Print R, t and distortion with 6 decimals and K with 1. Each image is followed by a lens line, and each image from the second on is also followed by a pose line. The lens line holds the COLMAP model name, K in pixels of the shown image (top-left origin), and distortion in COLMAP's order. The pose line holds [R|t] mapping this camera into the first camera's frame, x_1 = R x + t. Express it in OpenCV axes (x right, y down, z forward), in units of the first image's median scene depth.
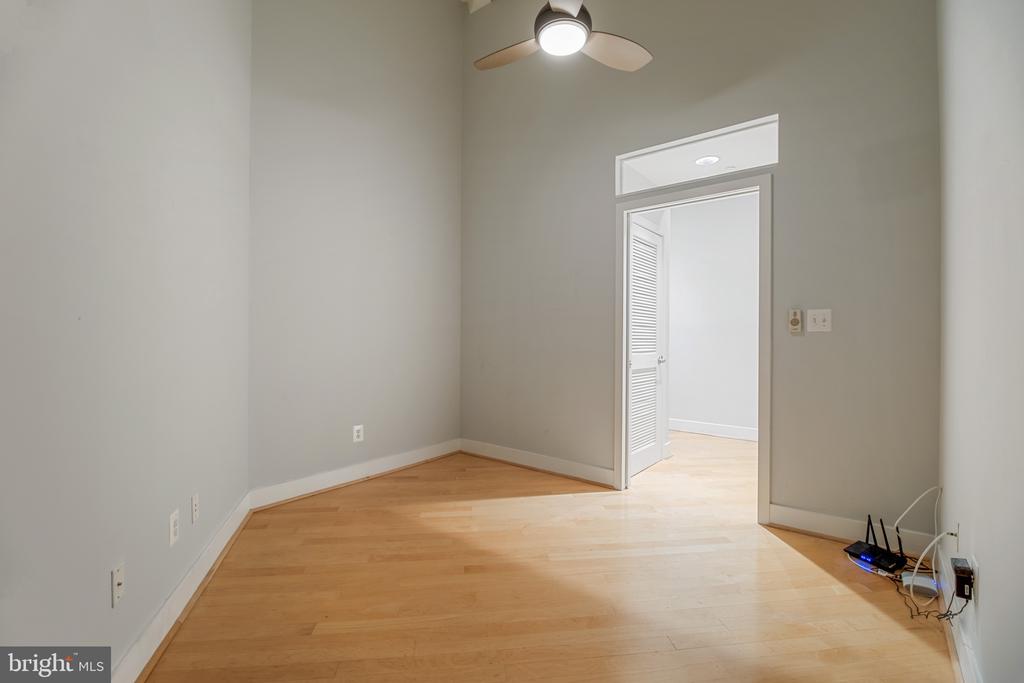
lens RADIAL K [[465.0, 0, 510.7], [0, 465.0, 333.9], [0, 0, 1]] dist [0.019252, -0.021058]
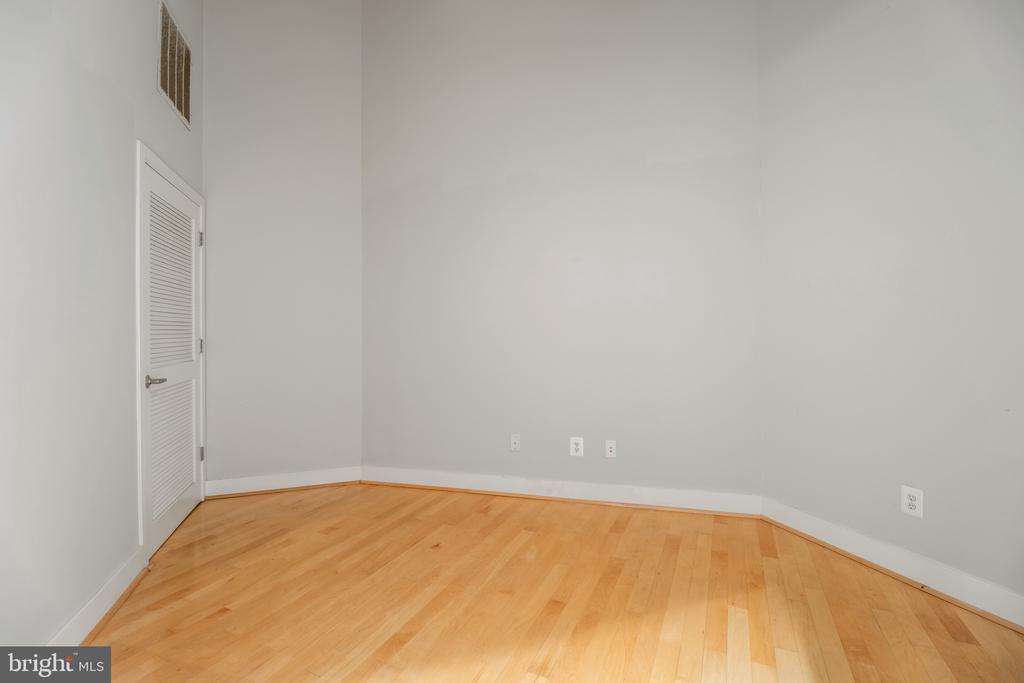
lens RADIAL K [[465.0, 0, 510.7], [0, 465.0, 333.9], [0, 0, 1]] dist [0.019252, -0.021058]
pose [[-0.550517, -0.000225, -0.834824, 0.550975], [0.007027, 0.999963, -0.004903, 0.002887], [0.834794, -0.008565, -0.550496, 1.134778]]
